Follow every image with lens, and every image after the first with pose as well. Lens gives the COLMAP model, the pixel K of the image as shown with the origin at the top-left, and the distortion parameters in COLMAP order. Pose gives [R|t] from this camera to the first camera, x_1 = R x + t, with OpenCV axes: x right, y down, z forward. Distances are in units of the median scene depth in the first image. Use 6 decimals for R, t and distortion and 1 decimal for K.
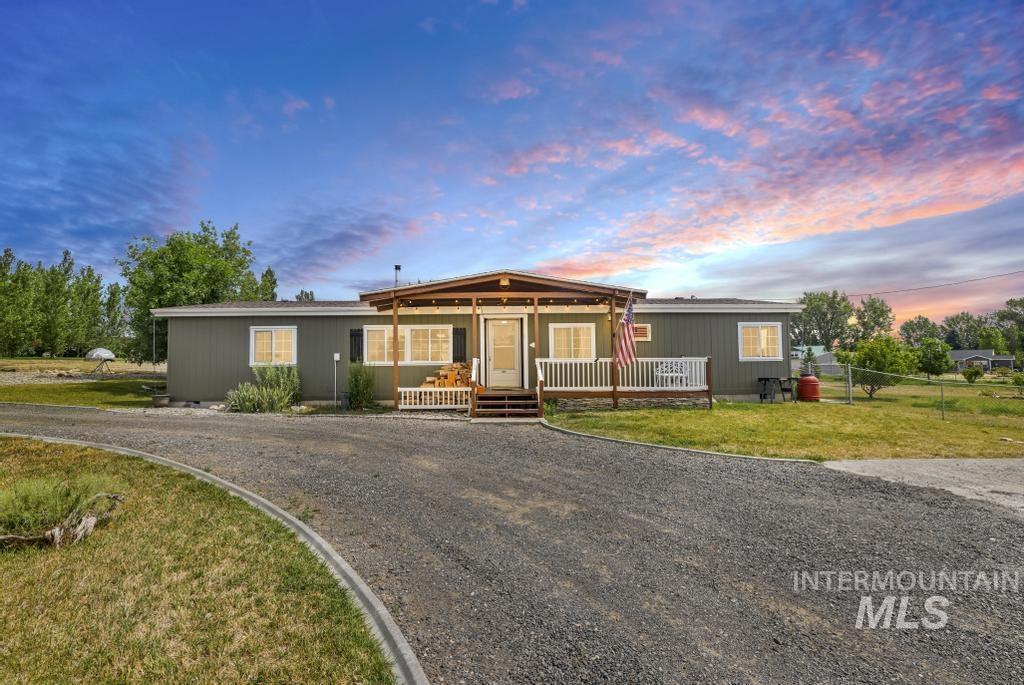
lens RADIAL K [[439.7, 0, 510.0], [0, 439.7, 363.3], [0, 0, 1]] dist [-0.001115, -0.000188]
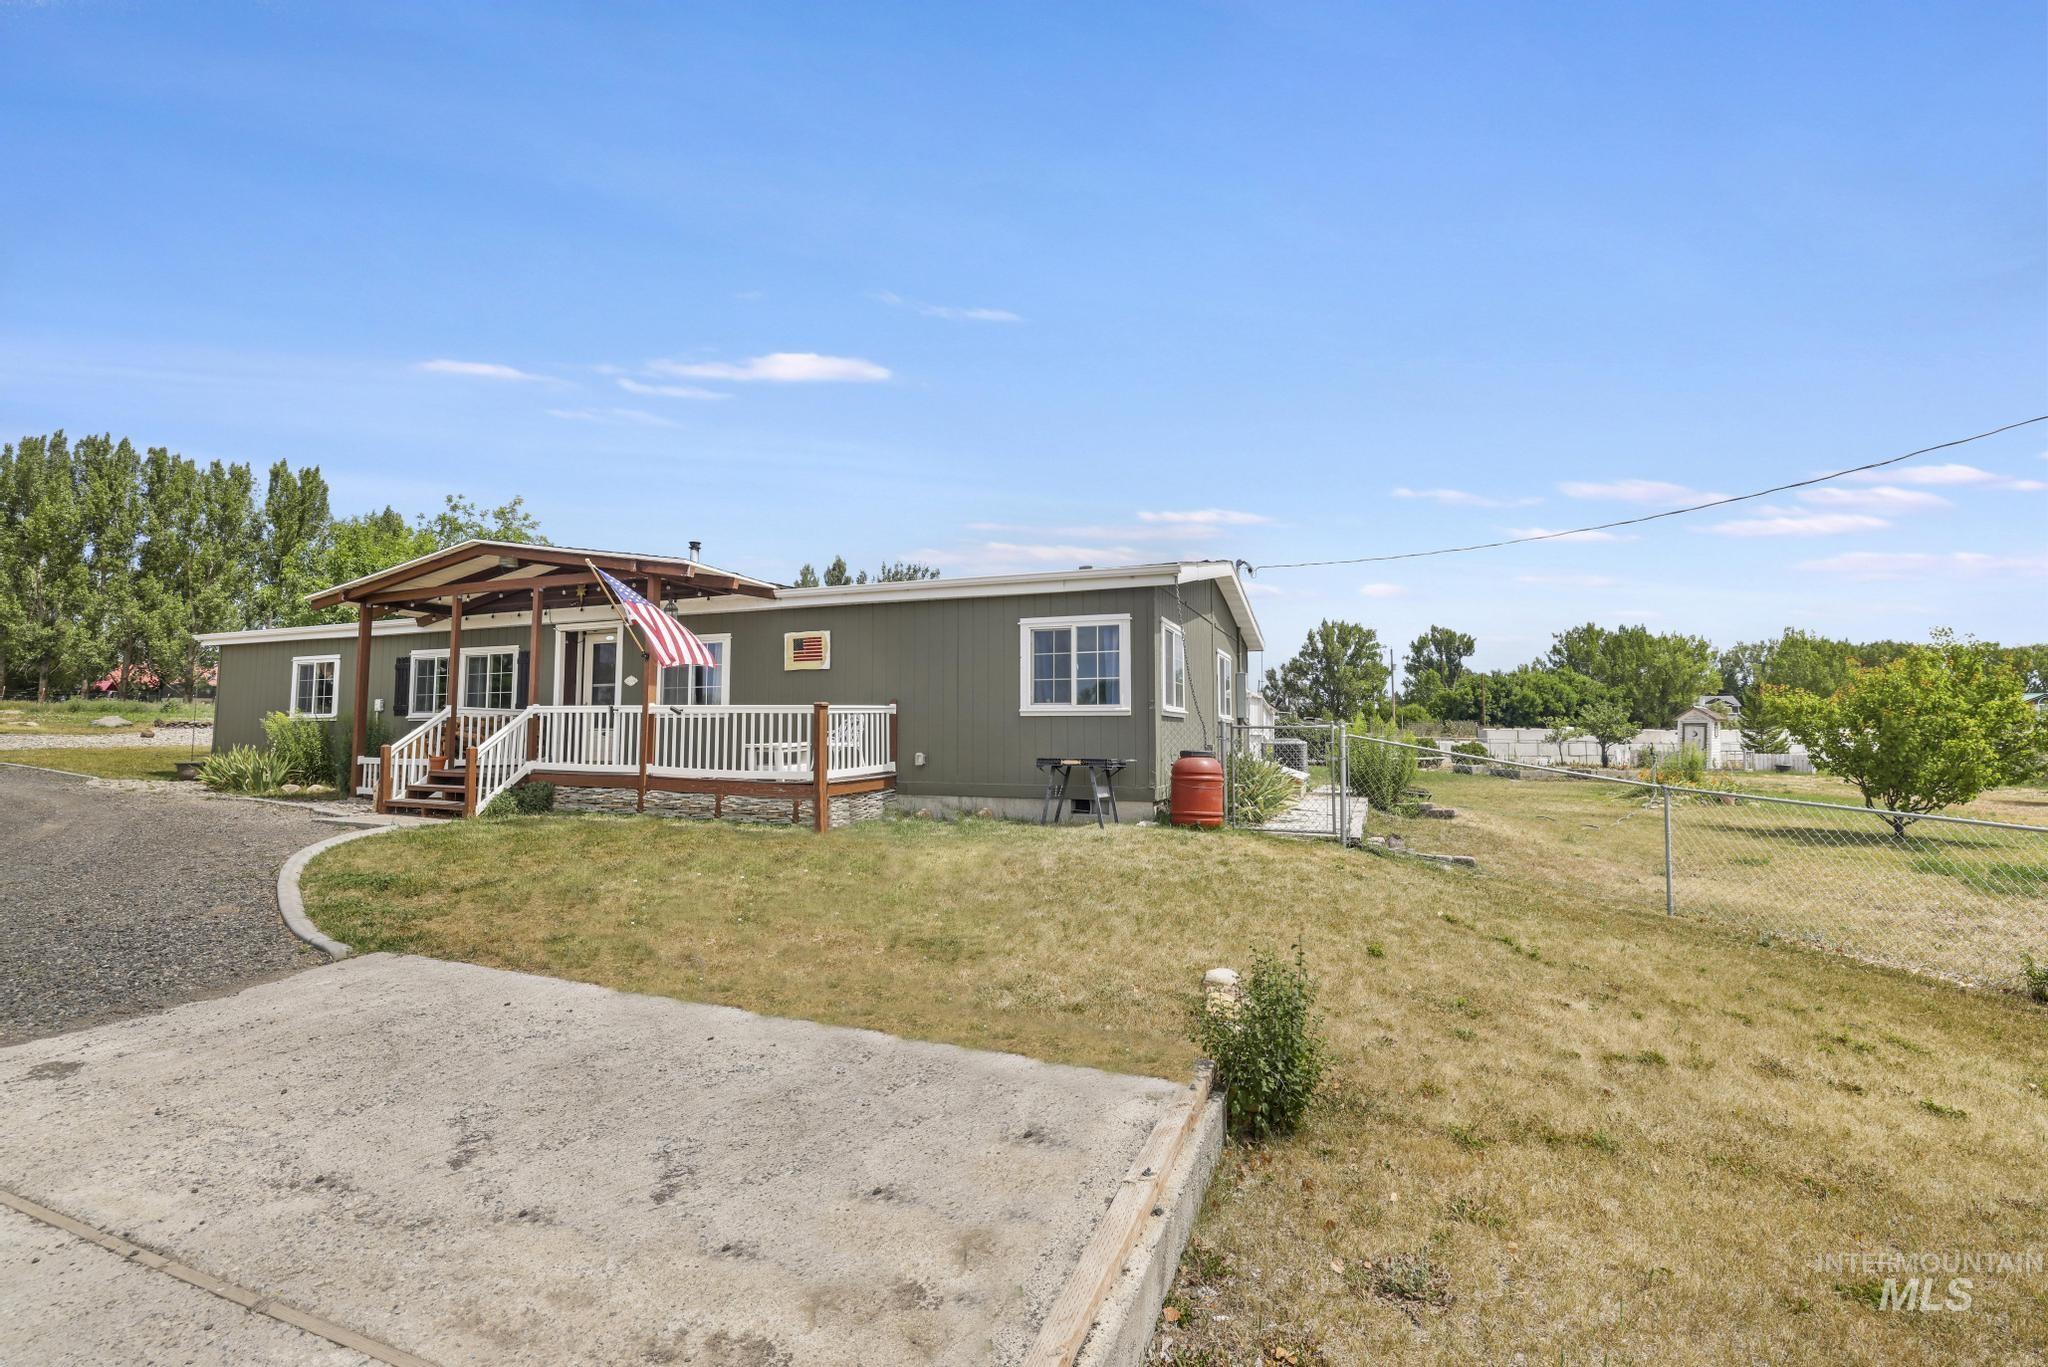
lens RADIAL K [[879.3, 0, 1020.0], [0, 879.3, 725.0], [0, 0, 1]] dist [-0.001115, -0.000188]
pose [[0.913881, 0.007792, -0.405907, 0.936819], [-0.010114, 0.999942, -0.003576, 0.008215], [0.405856, 0.007373, 0.913907, 0.278596]]
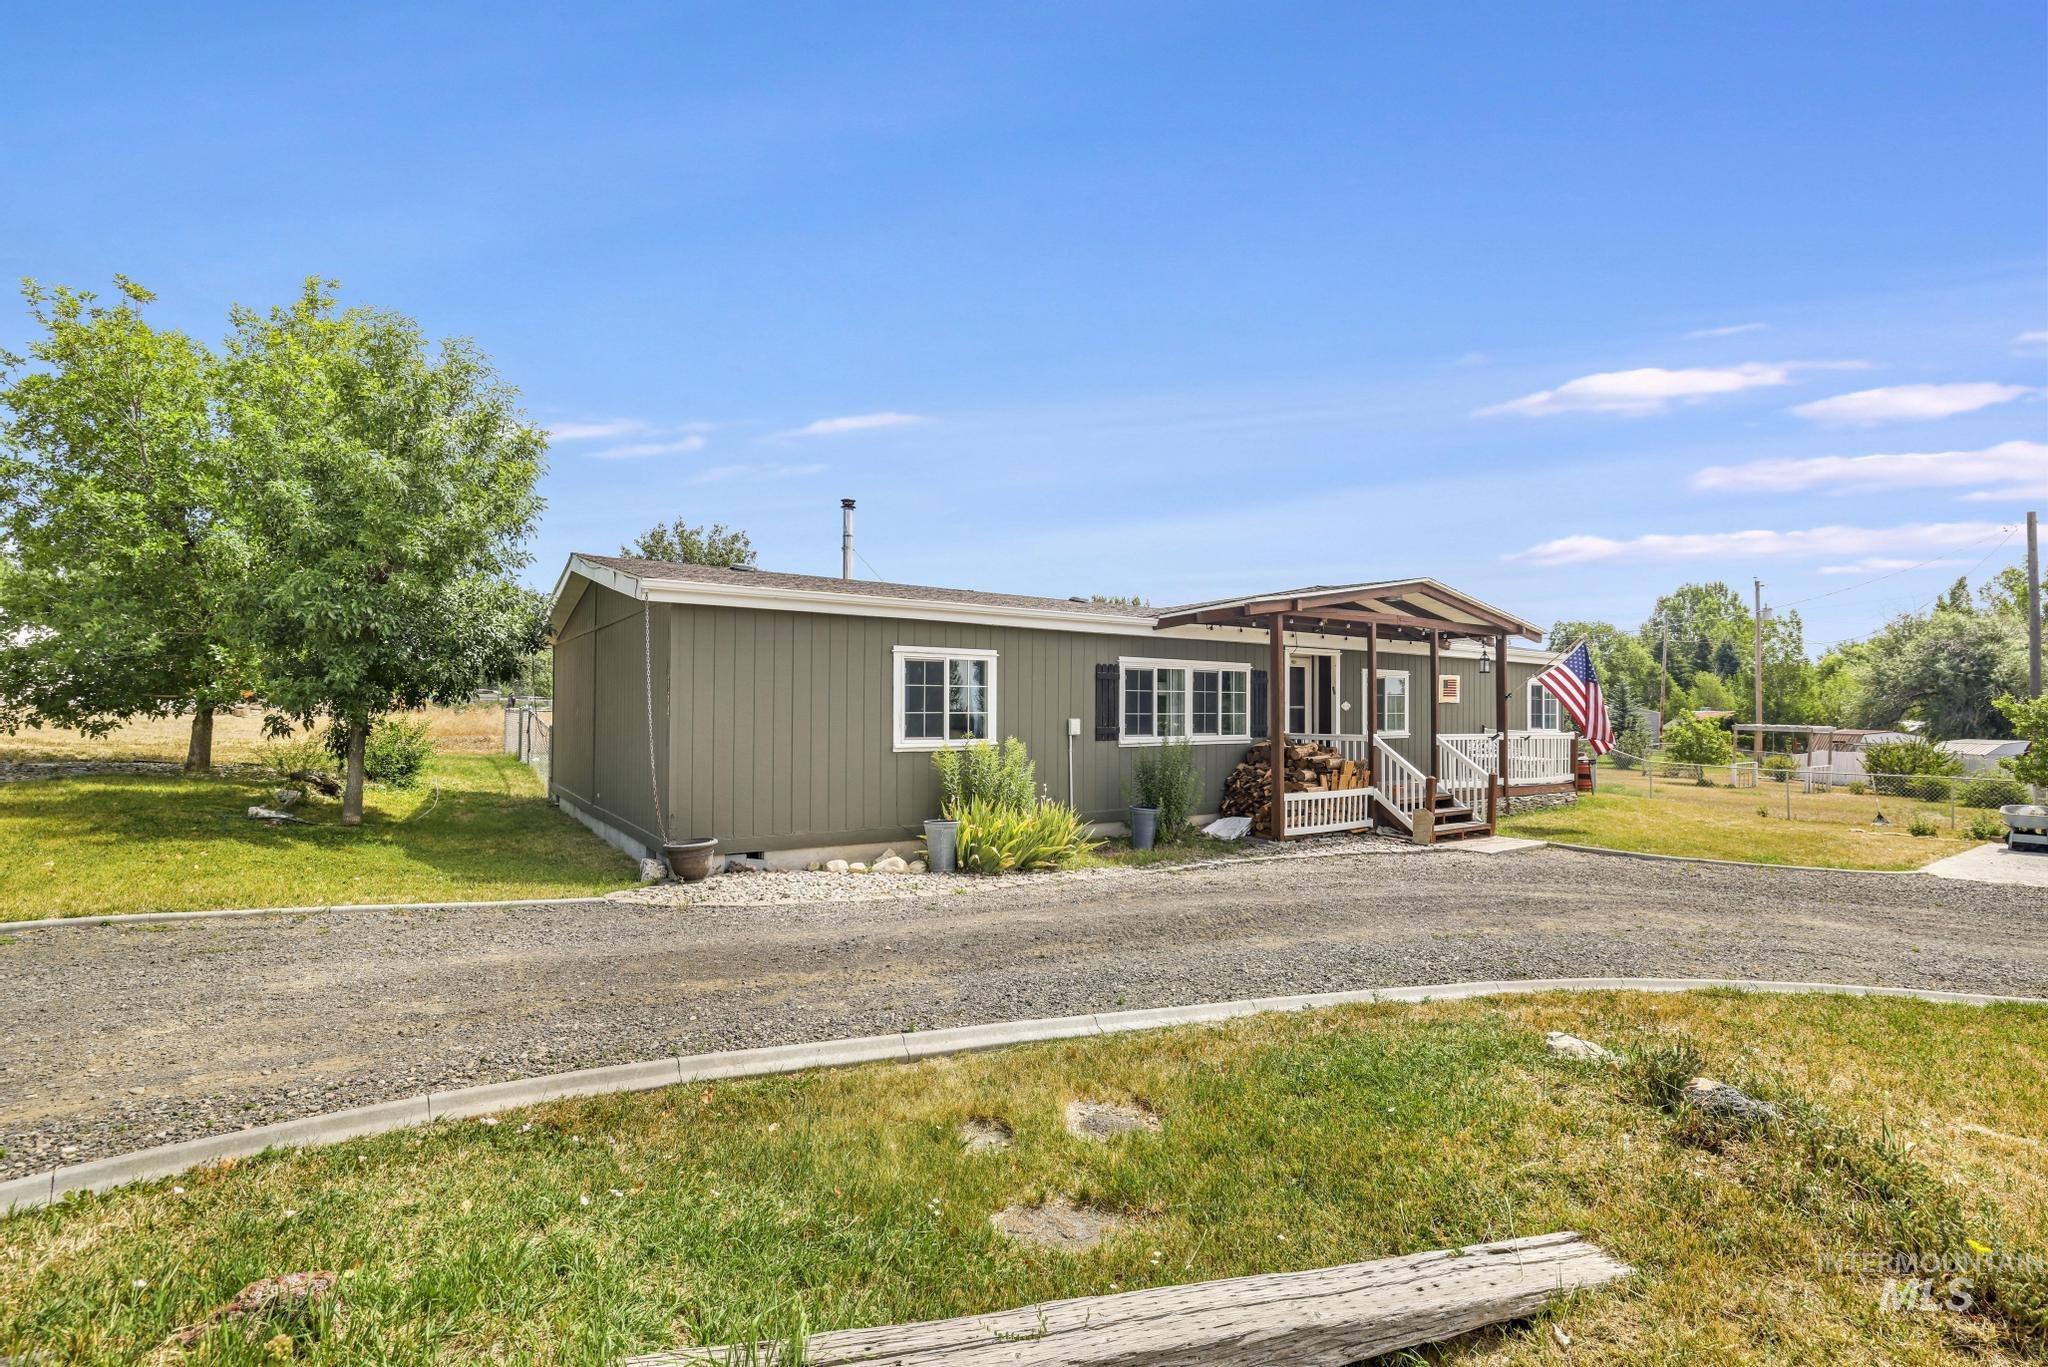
lens RADIAL K [[904.7, 0, 1016.3], [0, 904.7, 717.5], [0, 0, 1]] dist [-0.025316, 0.000133]
pose [[0.834273, 0.010118, 0.551259, -0.993778], [-0.016238, 0.999849, 0.006223, -0.029890], [-0.551113, -0.014143, 0.834311, 0.296072]]
